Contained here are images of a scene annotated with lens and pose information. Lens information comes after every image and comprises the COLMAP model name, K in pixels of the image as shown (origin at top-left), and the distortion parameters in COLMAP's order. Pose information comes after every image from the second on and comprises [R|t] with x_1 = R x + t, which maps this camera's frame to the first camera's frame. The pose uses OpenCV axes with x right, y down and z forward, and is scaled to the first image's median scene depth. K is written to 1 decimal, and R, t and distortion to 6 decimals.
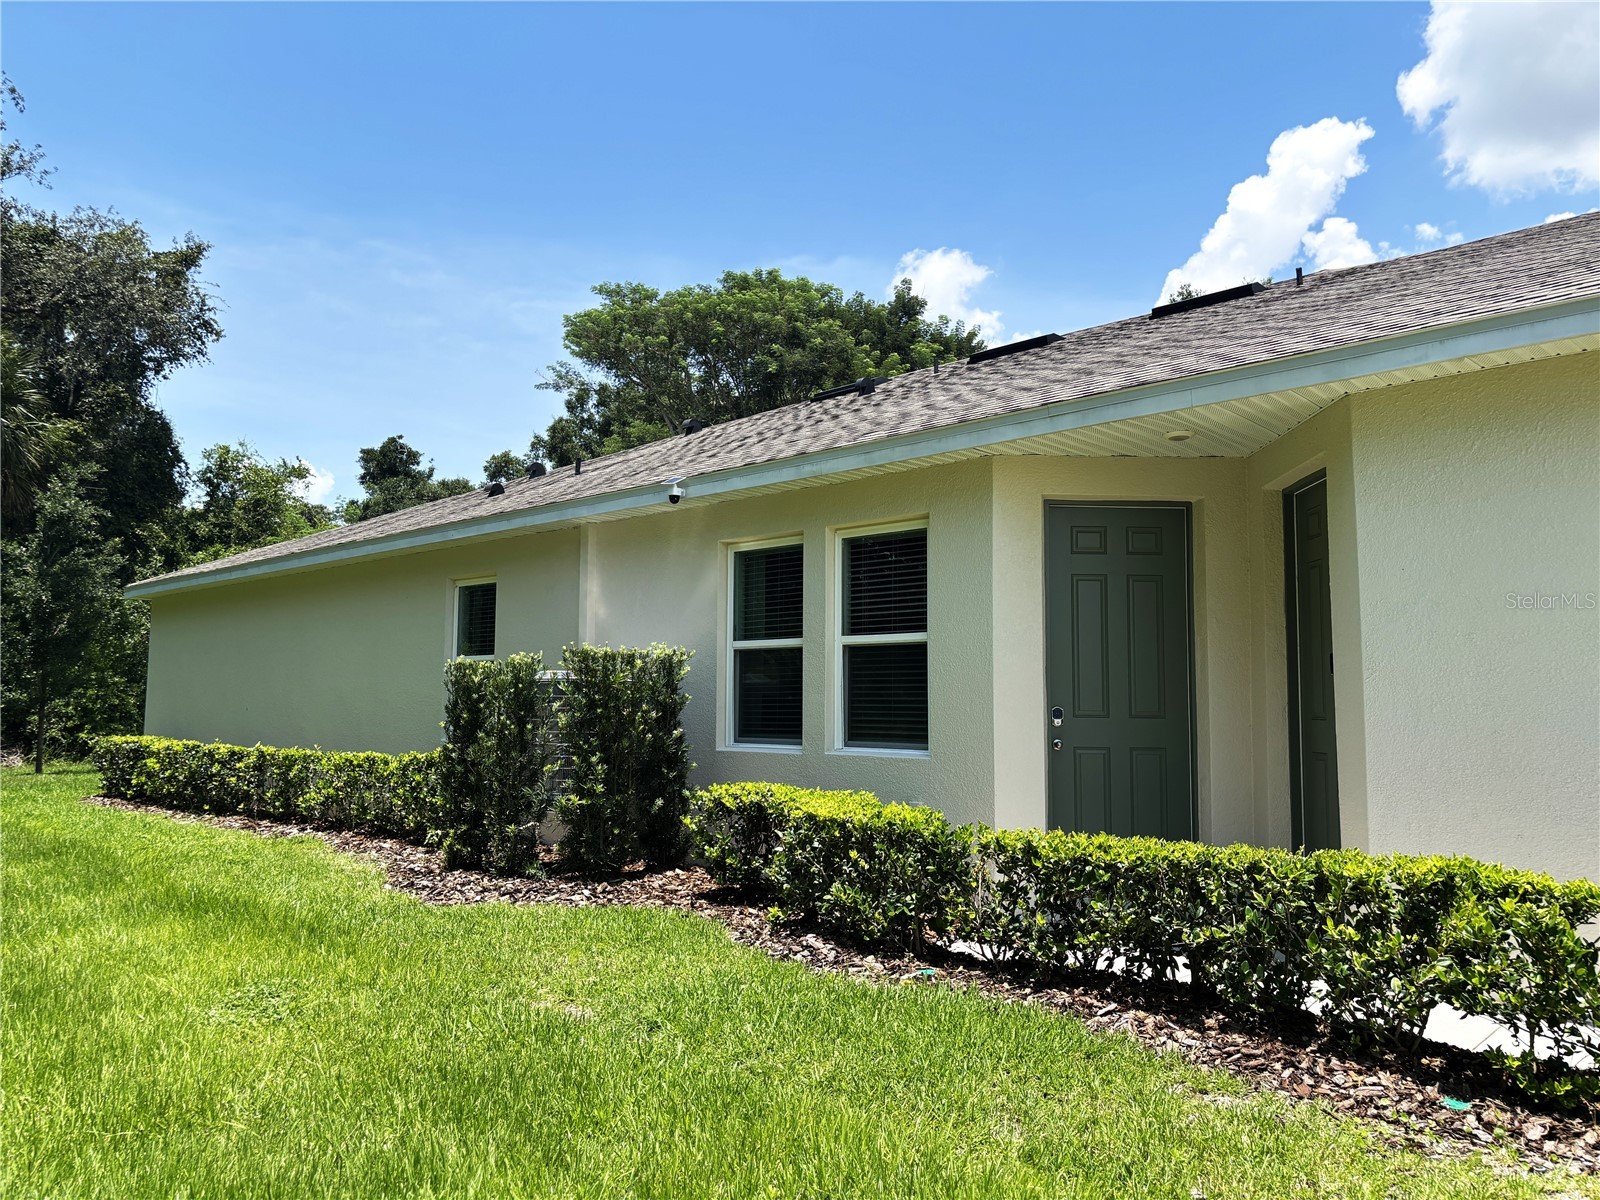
lens RADIAL K [[1232.7, 0, 800.0], [0, 1232.7, 600.0], [0, 0, 1]] dist [0.148734, -0.195025]
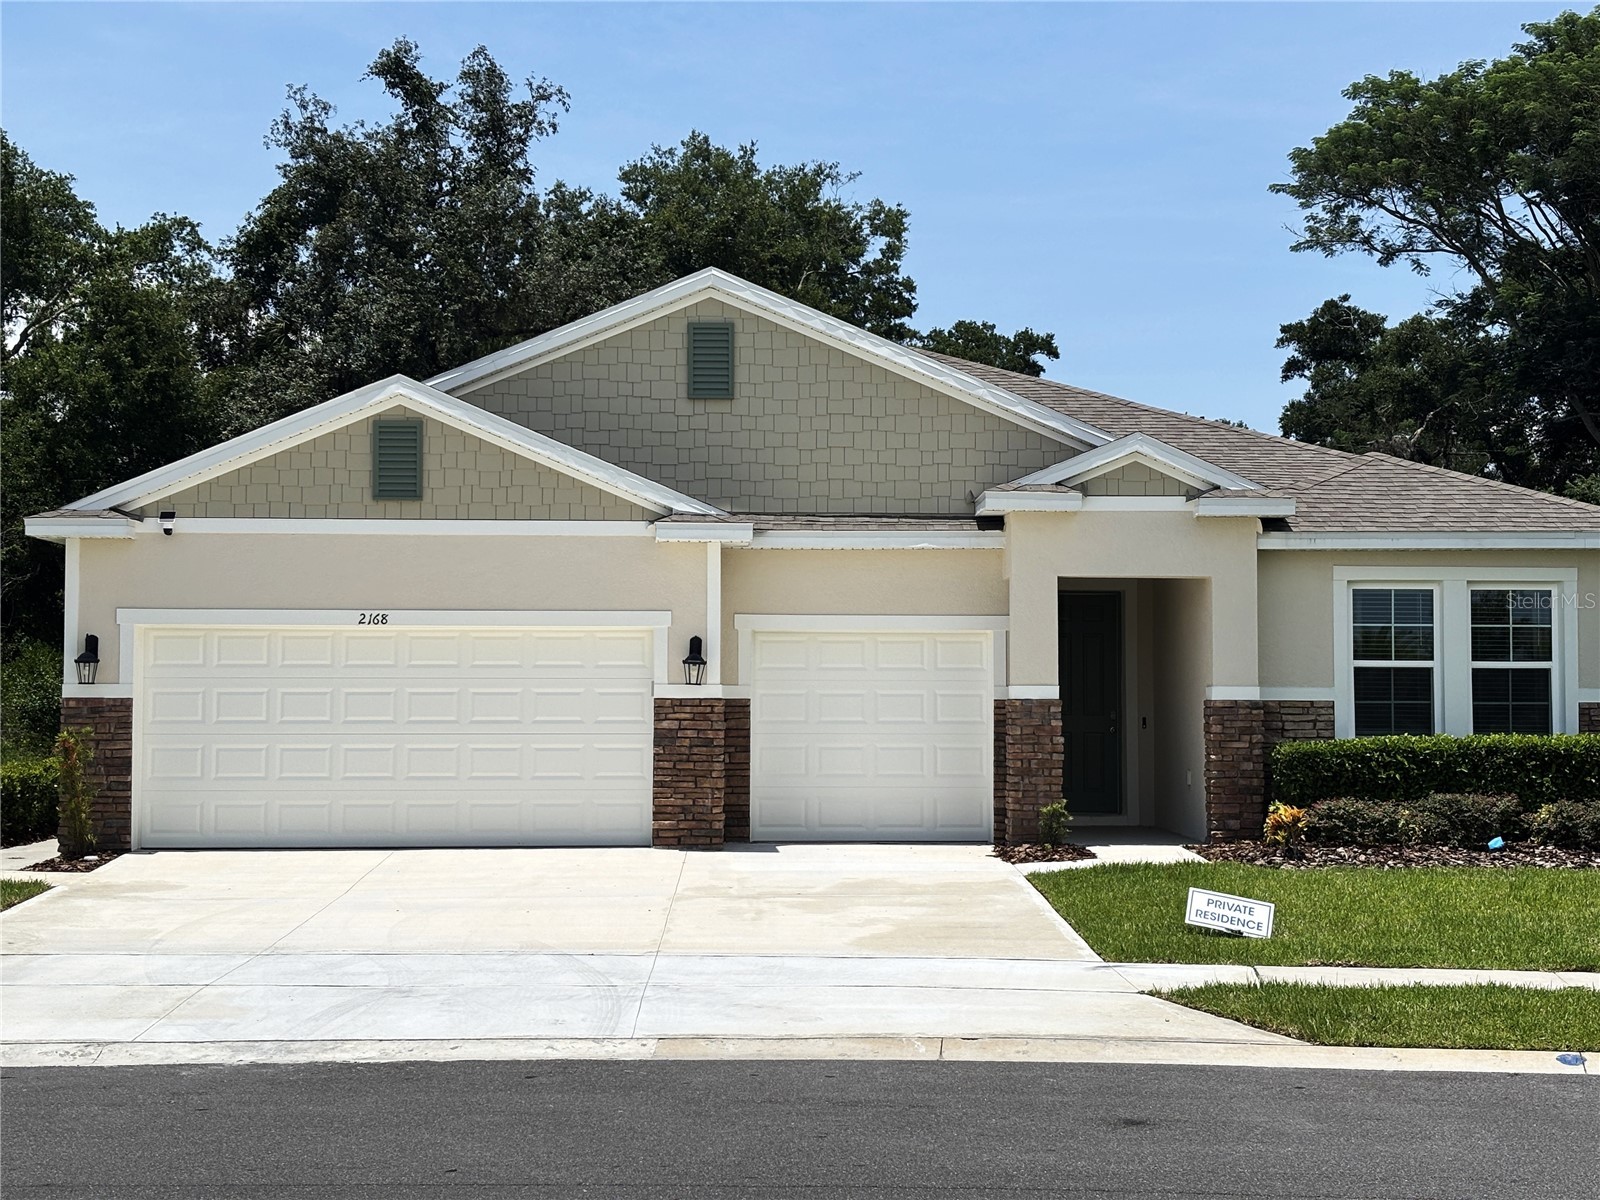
lens RADIAL K [[2379.3, 0, 800.0], [0, 2379.3, 600.0], [0, 0, 1]] dist [0.021426, 0.040065]
pose [[0.737514, -0.040836, -0.674096, 0.780491], [0.064019, 0.997903, 0.009590, -0.013777], [0.672290, -0.050227, 0.738582, -0.256911]]
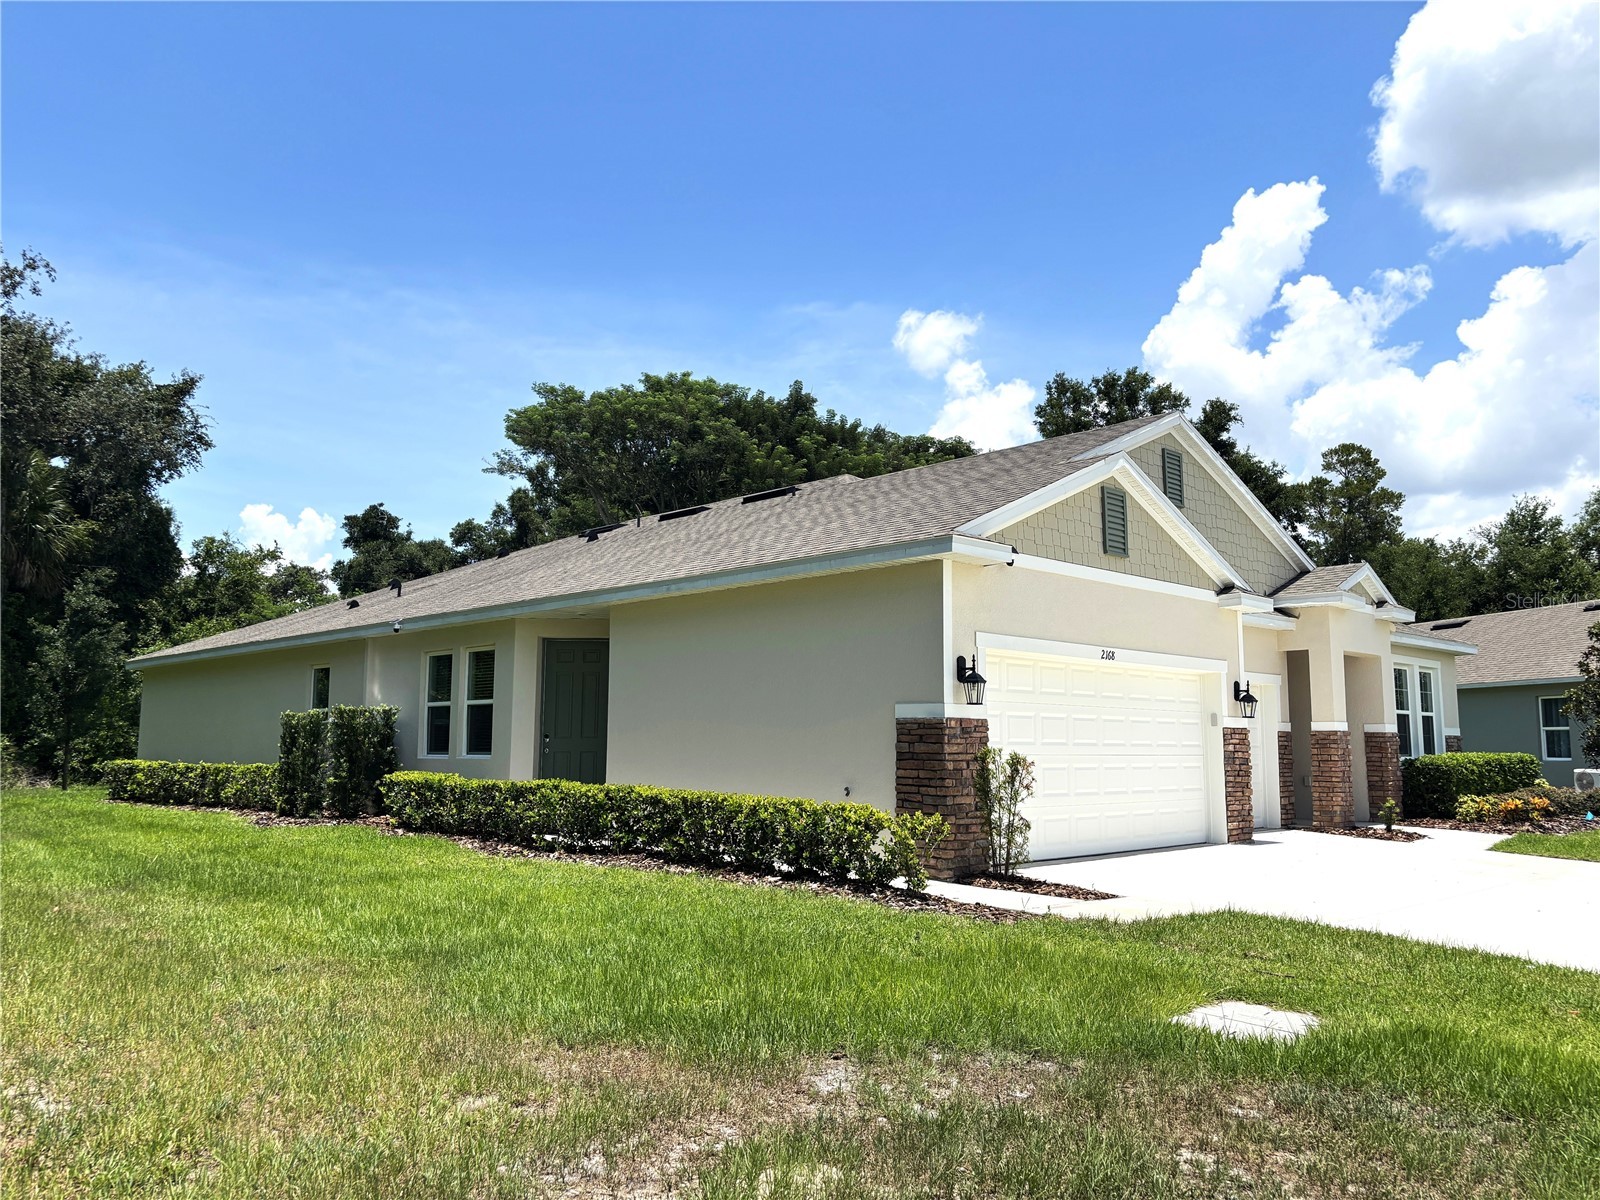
lens RADIAL K [[1205.6, 0, 800.0], [0, 1205.6, 600.0], [0, 0, 1]] dist [0.119234, -0.159285]
pose [[0.999972, -0.005936, 0.004535, 0.133192], [0.006087, 0.999401, -0.034065, -0.014785], [-0.004330, 0.034091, 0.999409, -0.238705]]
